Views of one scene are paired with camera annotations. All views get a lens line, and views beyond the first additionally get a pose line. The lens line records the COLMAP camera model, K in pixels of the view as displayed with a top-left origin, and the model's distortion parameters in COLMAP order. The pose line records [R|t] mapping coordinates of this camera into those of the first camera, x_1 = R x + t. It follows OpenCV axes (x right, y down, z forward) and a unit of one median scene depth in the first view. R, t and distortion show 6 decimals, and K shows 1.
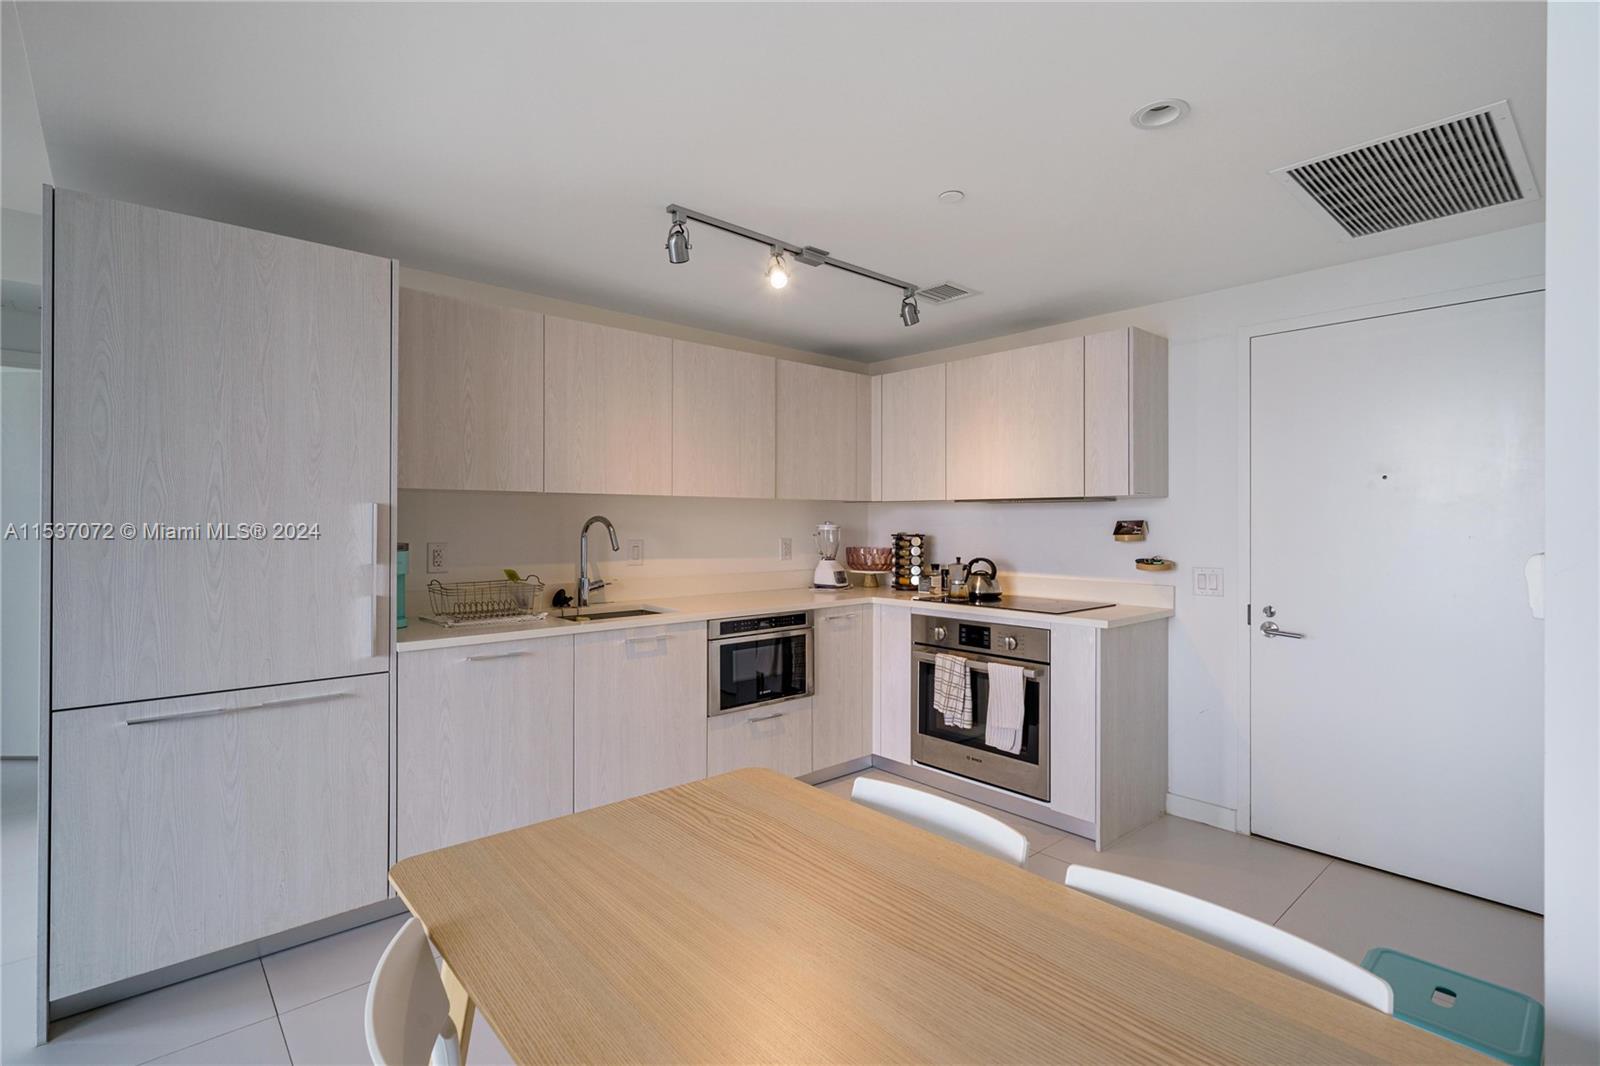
lens RADIAL K [[758.5, 0, 805.0], [0, 758.5, 523.7], [0, 0, 1]] dist [-0.001319, -0.000620]
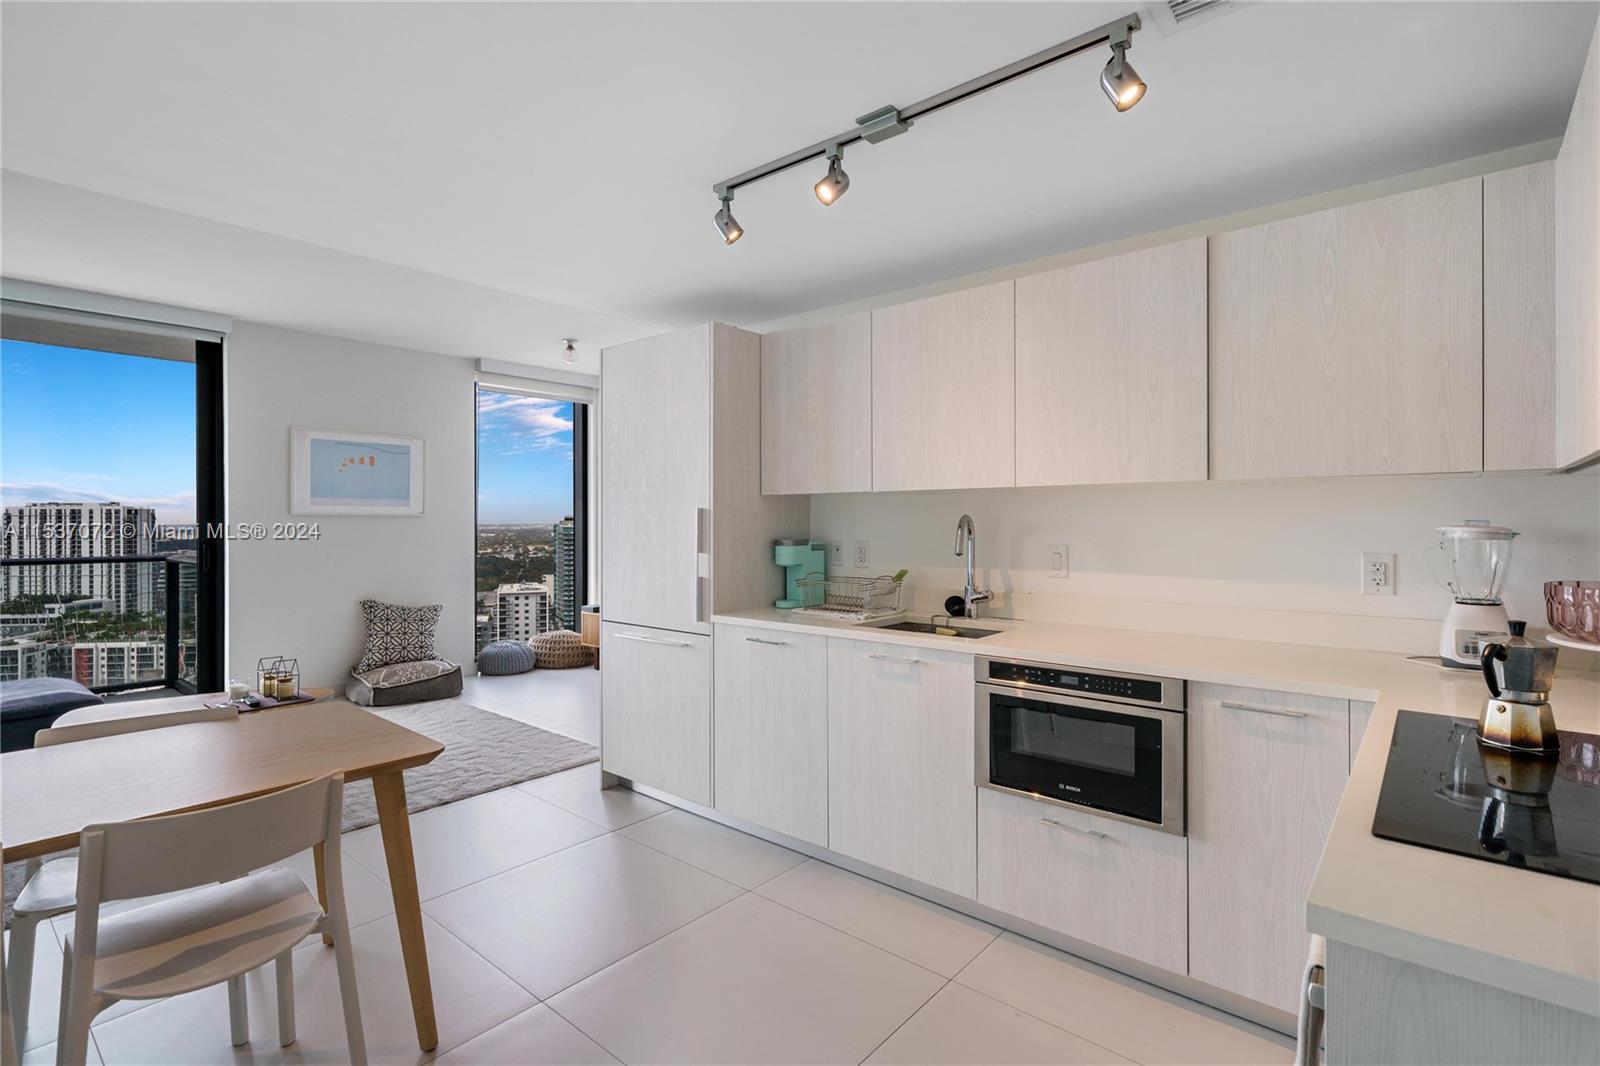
lens RADIAL K [[758.5, 0, 815.3], [0, 758.5, 519.9], [0, 0, 1]] dist [-0.001319, -0.000620]
pose [[0.135014, -0.004286, -0.990834, 0.553587], [-0.000050, 0.999991, -0.004333, -0.000374], [0.990844, 0.000635, 0.135012, 0.708018]]
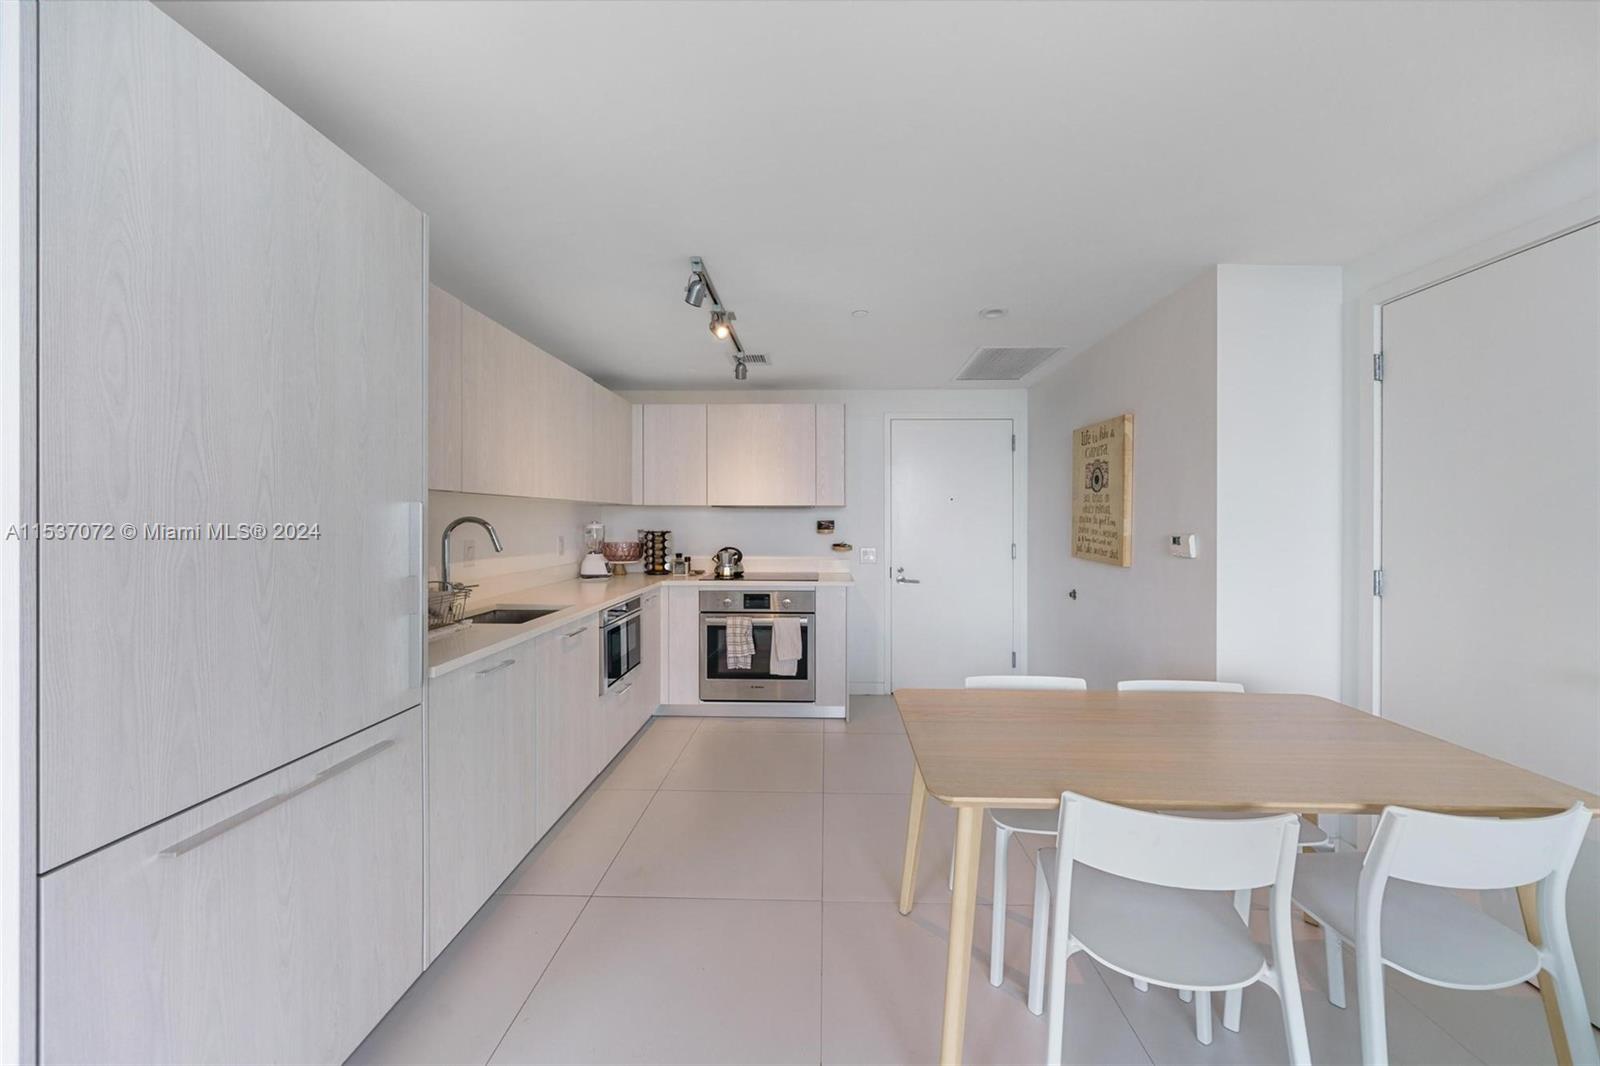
lens RADIAL K [[582.2, 0, 802.6], [0, 582.2, 521.1], [0, 0, 1]] dist [0.000095, -0.000964]
pose [[0.692191, -0.001862, 0.721712, -0.511731], [0.001373, 0.999998, 0.001262, -0.004971], [-0.721713, 0.000117, 0.692192, 0.174173]]
